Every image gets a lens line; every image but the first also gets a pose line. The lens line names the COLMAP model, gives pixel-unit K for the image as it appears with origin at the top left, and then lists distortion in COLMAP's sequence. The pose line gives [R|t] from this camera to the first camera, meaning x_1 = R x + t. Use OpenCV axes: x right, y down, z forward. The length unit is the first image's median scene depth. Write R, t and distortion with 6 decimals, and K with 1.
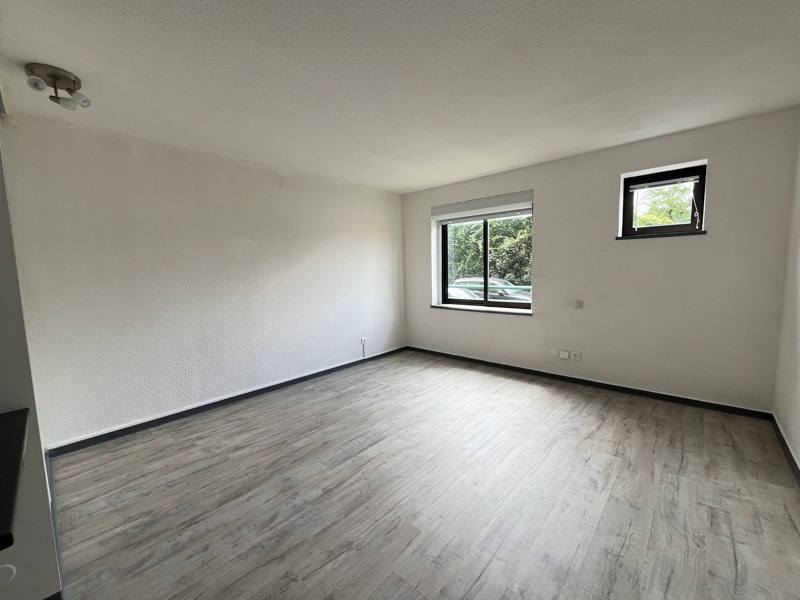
lens RADIAL K [[325.4, 0, 400.0], [0, 325.4, 300.0], [0, 0, 1]] dist [-0.004108, 0.000231]
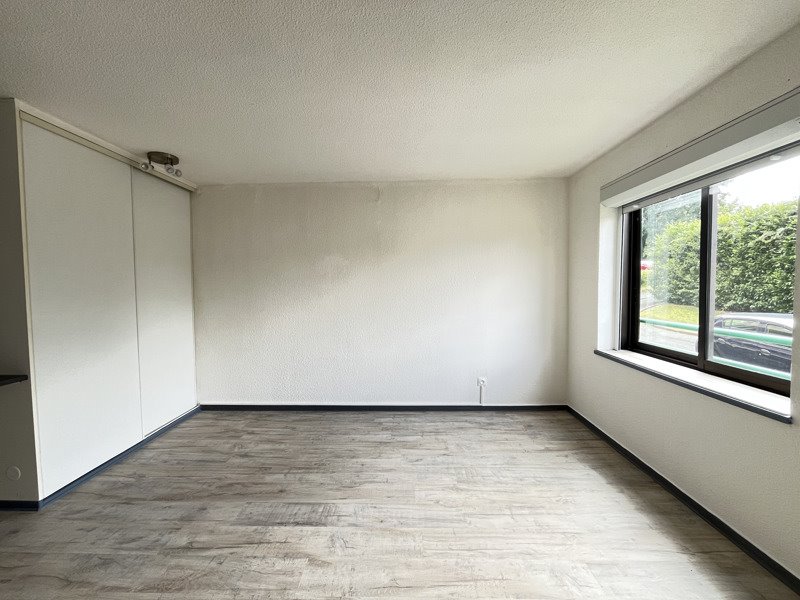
lens RADIAL K [[325.4, 0, 400.0], [0, 325.4, 300.0], [0, 0, 1]] dist [-0.004108, 0.000231]
pose [[0.654756, 0.050675, -0.754140, 0.555160], [-0.080628, 0.996740, -0.003026, -0.079759], [0.751528, 0.062786, 0.656707, 0.595079]]
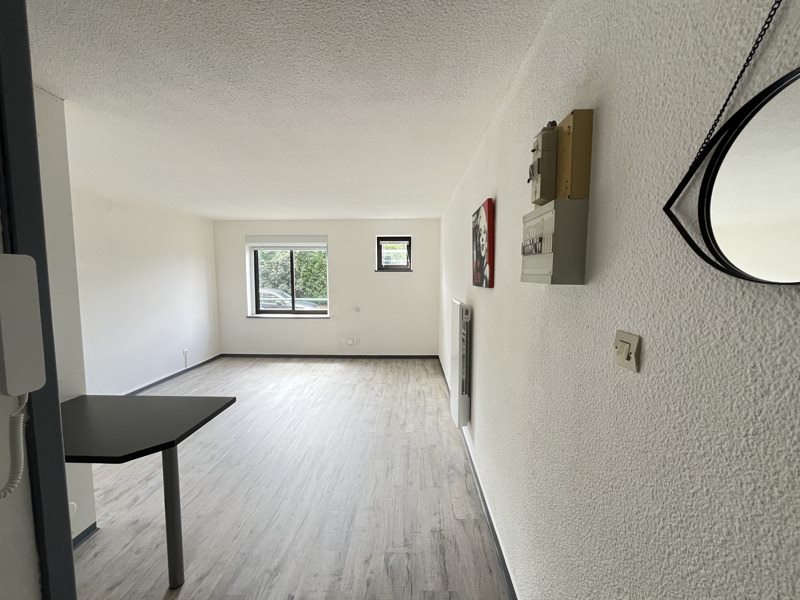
lens RADIAL K [[325.4, 0, 400.0], [0, 325.4, 300.0], [0, 0, 1]] dist [-0.004108, 0.000231]
pose [[0.762240, -0.029153, 0.646637, -0.449161], [0.045488, 0.998928, -0.008585, -0.012952], [-0.645694, 0.035958, 0.762749, -0.510603]]
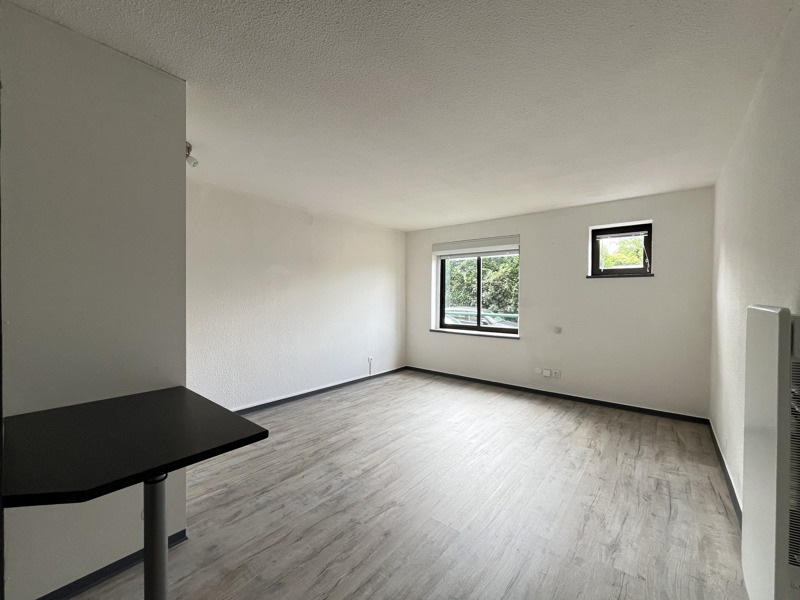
lens RADIAL K [[325.4, 0, 400.0], [0, 325.4, 300.0], [0, 0, 1]] dist [-0.004108, 0.000231]
pose [[0.998044, 0.030124, 0.054778, -0.132596], [-0.025341, 0.995973, -0.086004, 0.027117], [-0.057148, 0.084447, 0.994788, -0.222960]]
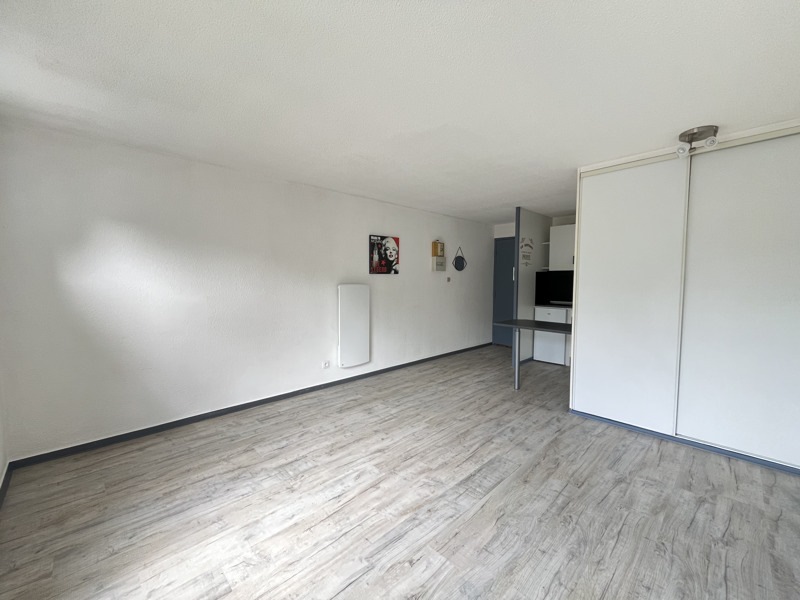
lens RADIAL K [[325.4, 0, 400.0], [0, 325.4, 300.0], [0, 0, 1]] dist [-0.004108, 0.000231]
pose [[-0.997695, 0.017291, 0.065621, 0.042758], [0.027720, 0.986482, 0.161510, -0.183567], [-0.061941, 0.162957, -0.984687, 1.681093]]
